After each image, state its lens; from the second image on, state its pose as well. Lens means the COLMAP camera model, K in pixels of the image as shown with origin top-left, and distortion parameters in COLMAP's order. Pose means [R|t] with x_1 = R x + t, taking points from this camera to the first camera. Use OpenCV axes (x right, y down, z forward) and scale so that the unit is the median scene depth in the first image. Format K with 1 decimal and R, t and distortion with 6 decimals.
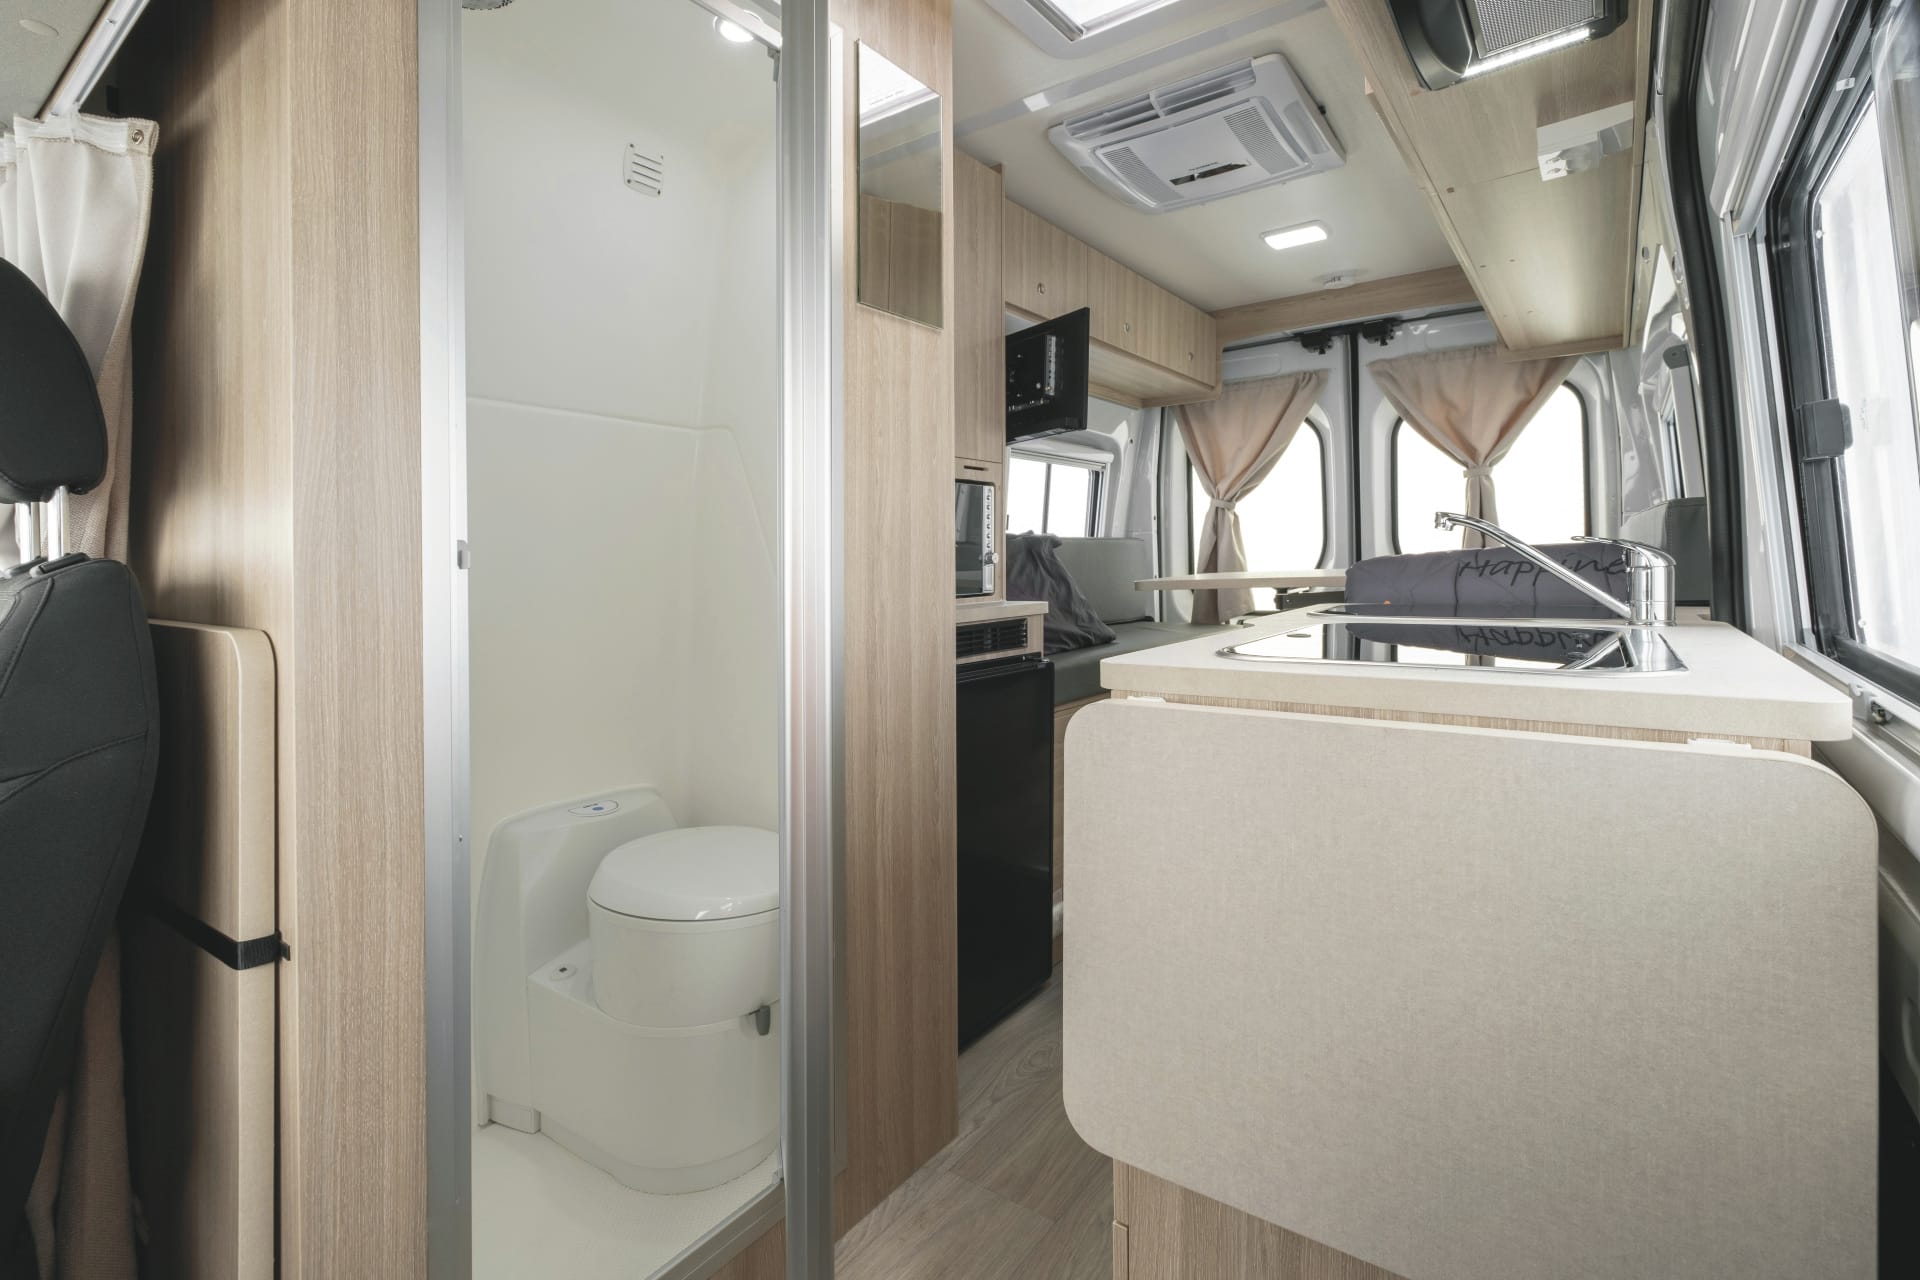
lens RADIAL K [[886.7, 0, 960.9], [0, 886.7, 551.4], [0, 0, 1]] dist [-0.001046, 0.000052]
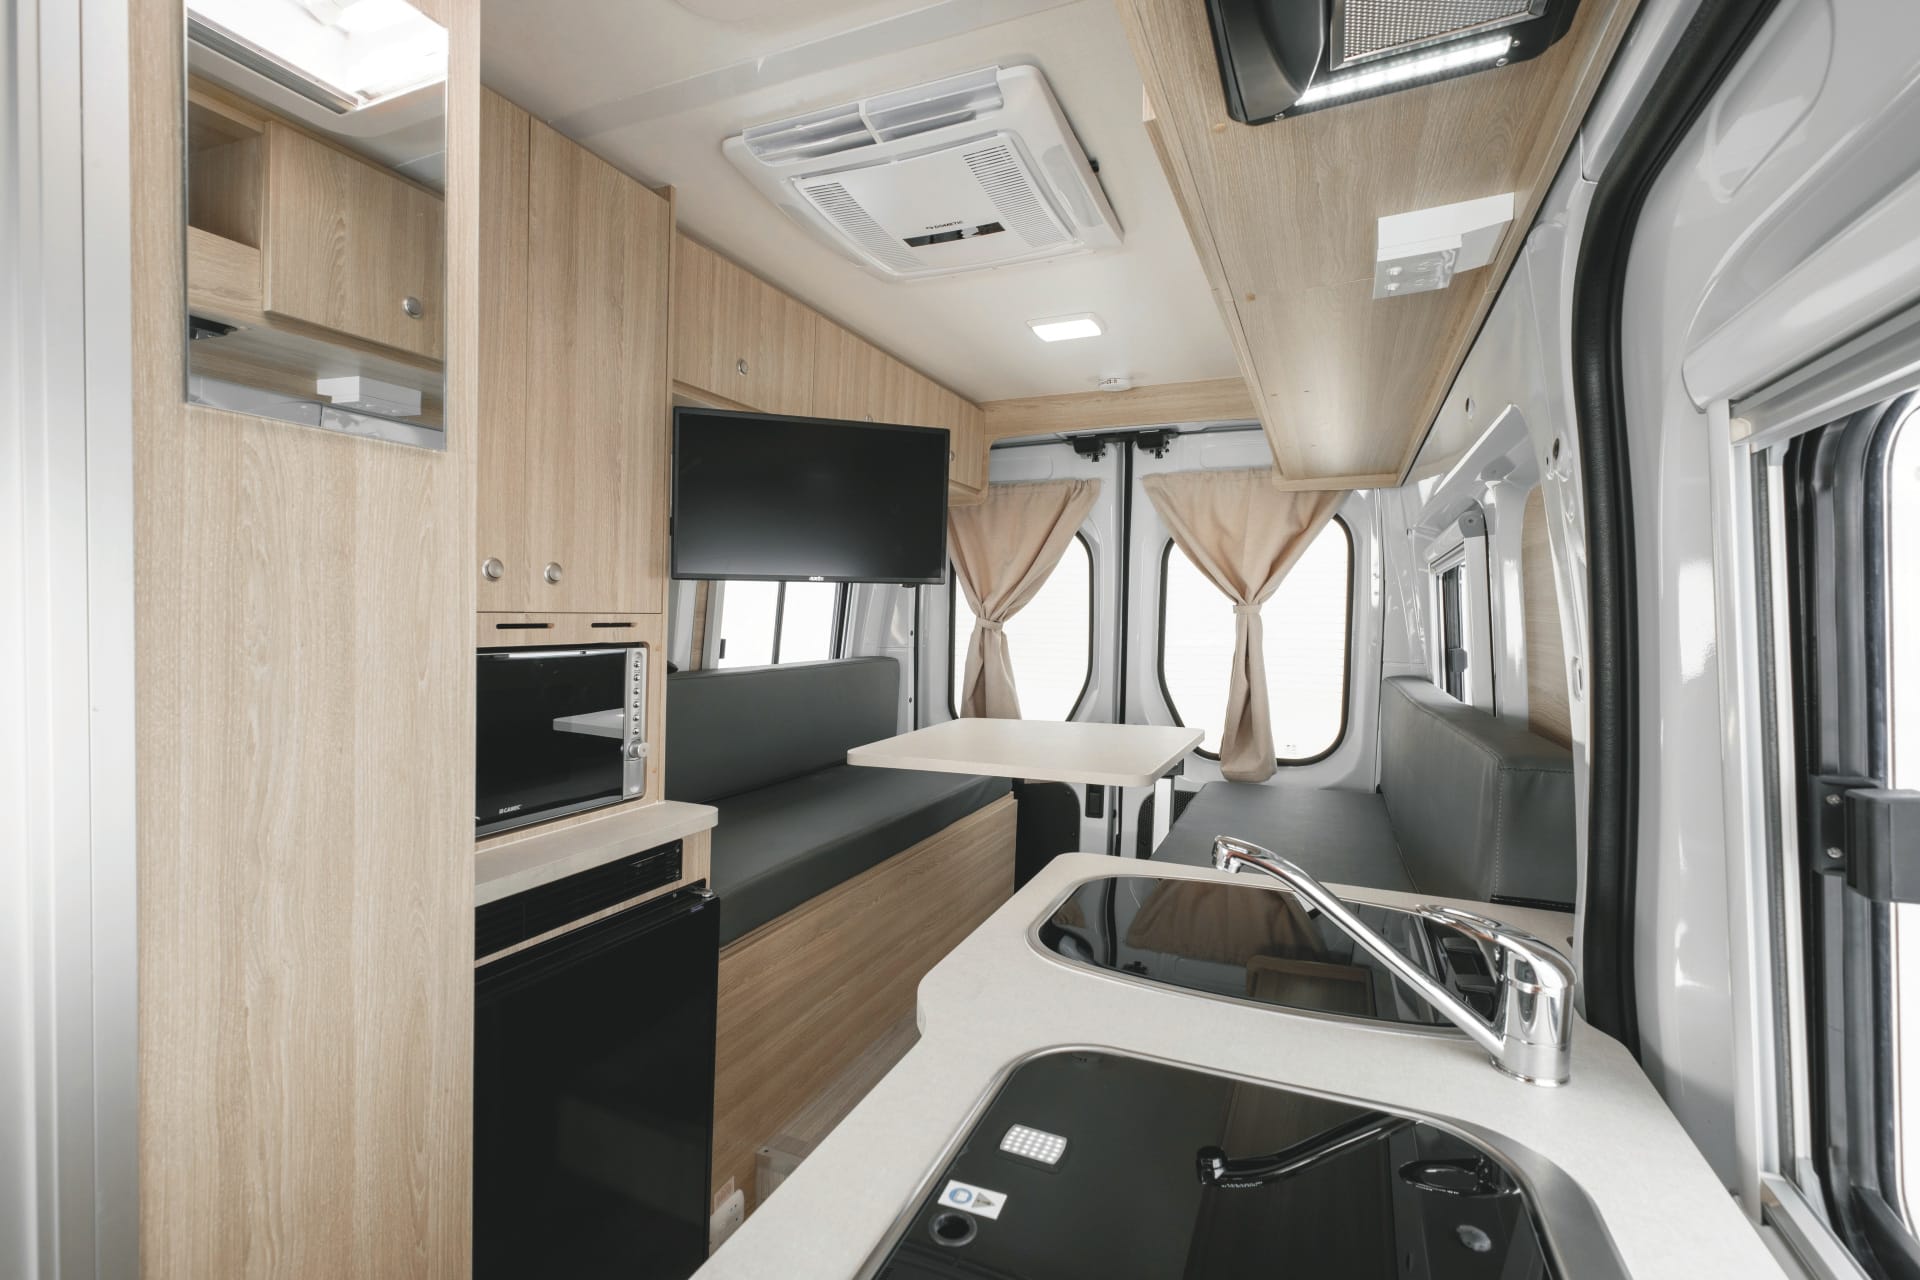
lens RADIAL K [[857.0, 0, 953.9], [0, 857.0, 659.6], [0, 0, 1]] dist [0.000272, 0.000185]
pose [[0.975900, 0.016565, 0.217590, 0.112430], [-0.030481, 0.997687, 0.060756, -0.098000], [-0.216081, -0.065924, 0.974147, 0.234560]]
